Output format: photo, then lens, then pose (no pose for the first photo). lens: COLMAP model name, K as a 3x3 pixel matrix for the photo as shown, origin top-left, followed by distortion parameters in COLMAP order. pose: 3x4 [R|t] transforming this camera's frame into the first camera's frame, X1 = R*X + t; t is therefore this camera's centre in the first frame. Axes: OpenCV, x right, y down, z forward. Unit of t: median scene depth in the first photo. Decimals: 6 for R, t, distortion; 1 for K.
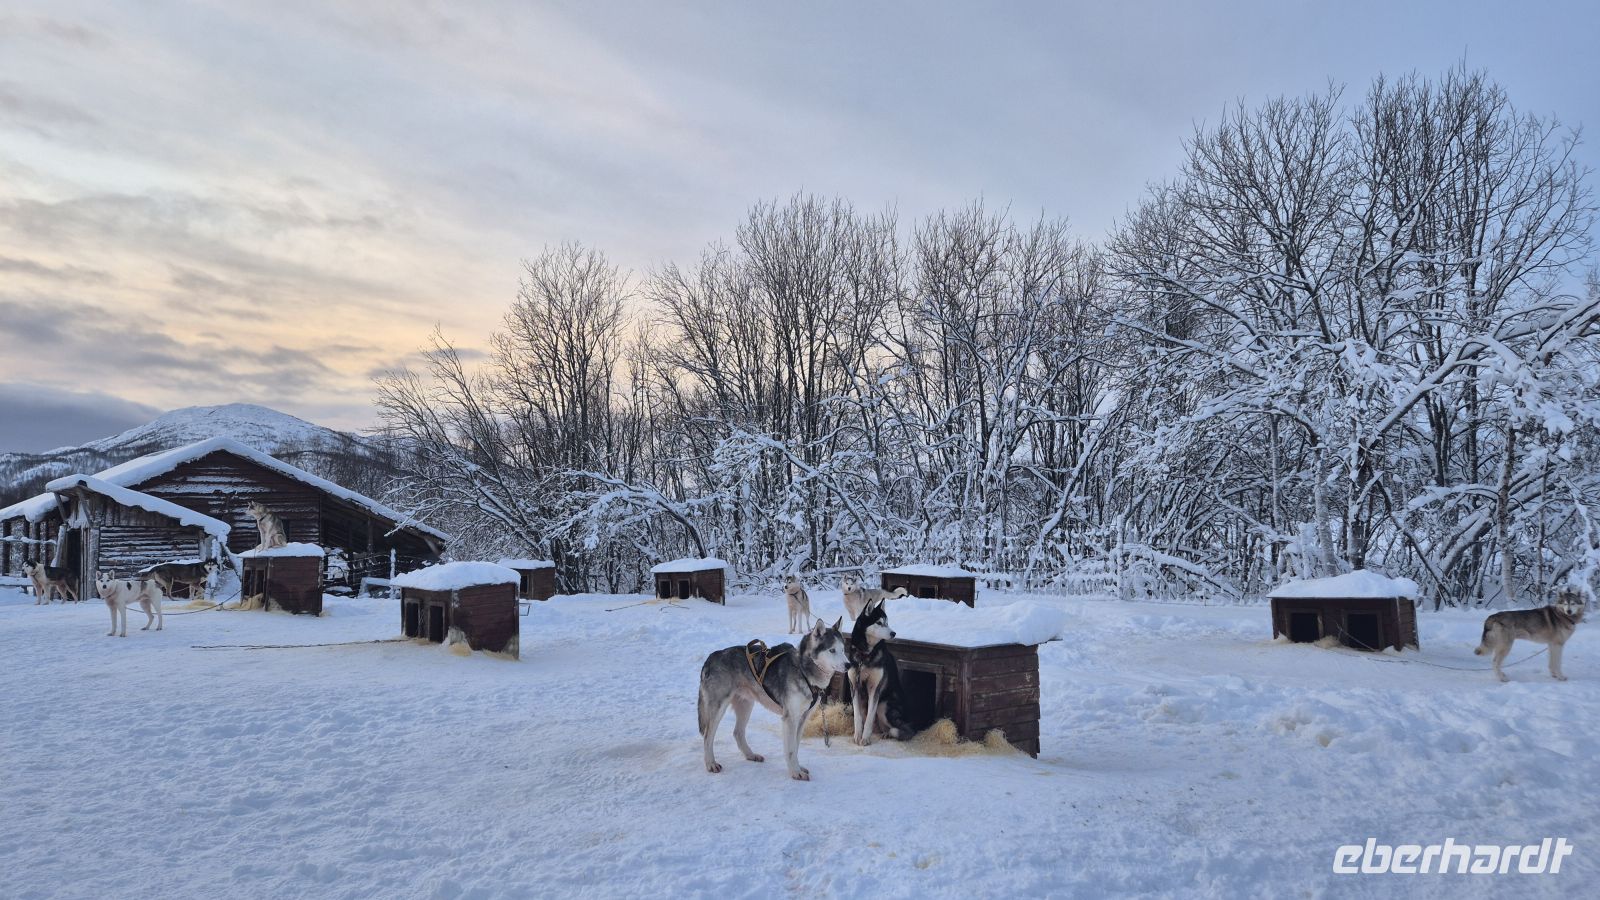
lens RADIAL K [[1067.7, 0, 799.9], [0, 1067.7, 443.0], [0, 0, 1]] dist [0.095016, -0.082854]
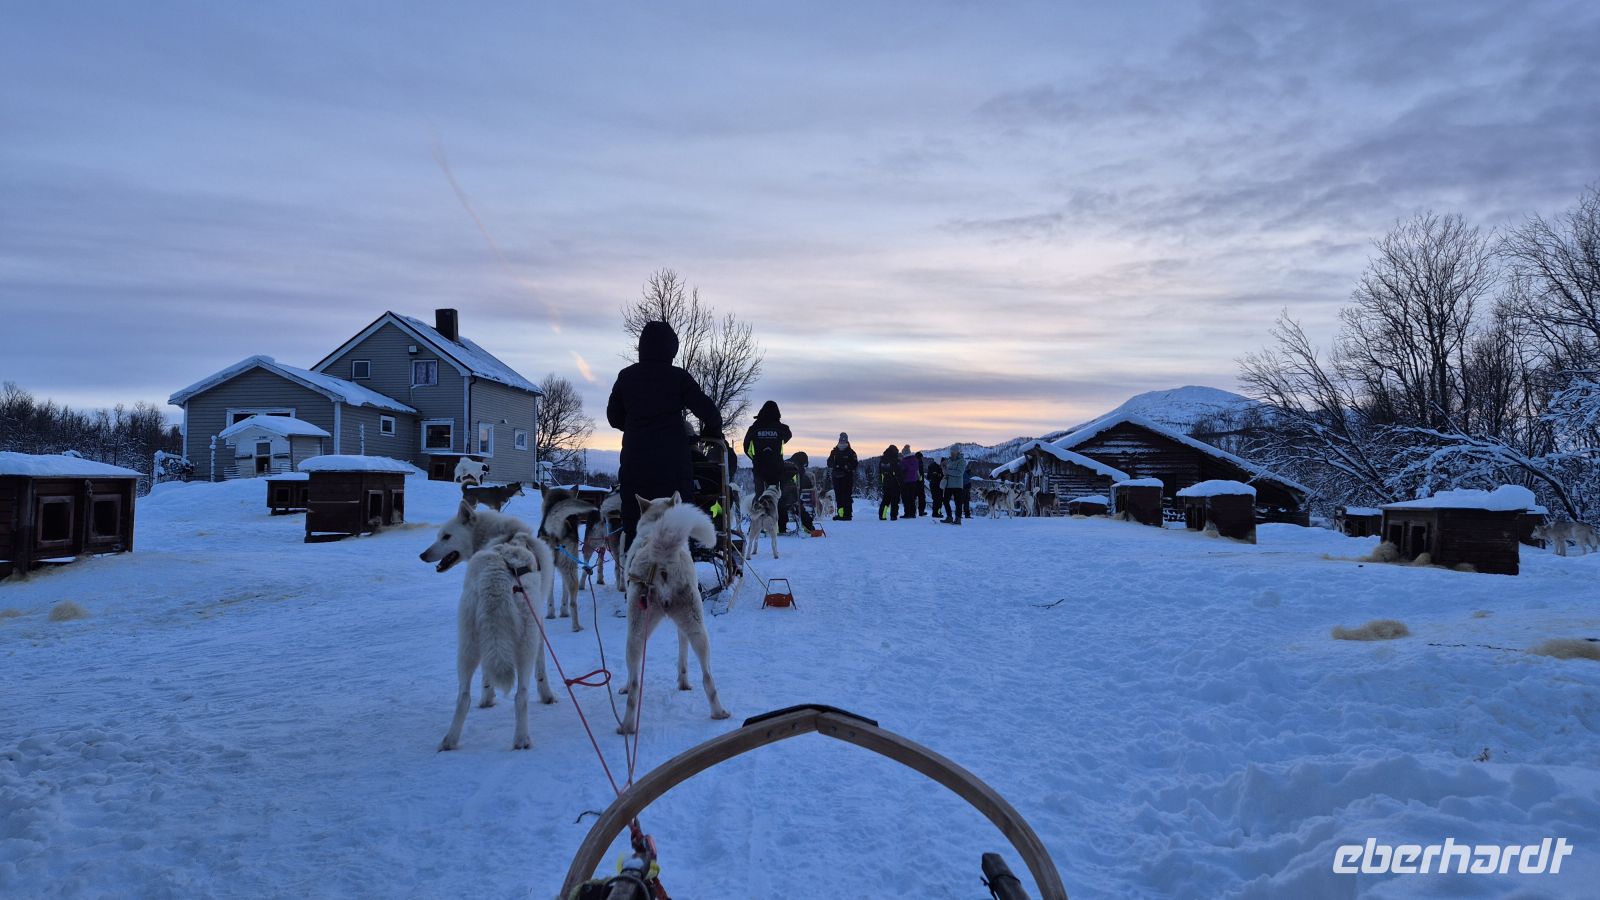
lens RADIAL K [[1067.7, 0, 799.9], [0, 1067.7, 443.0], [0, 0, 1]] dist [0.095016, -0.082854]
pose [[0.674577, -0.023527, -0.737830, 0.190650], [0.039002, 0.999232, 0.003796, 0.012971], [0.737174, -0.031337, 0.674976, -0.211815]]
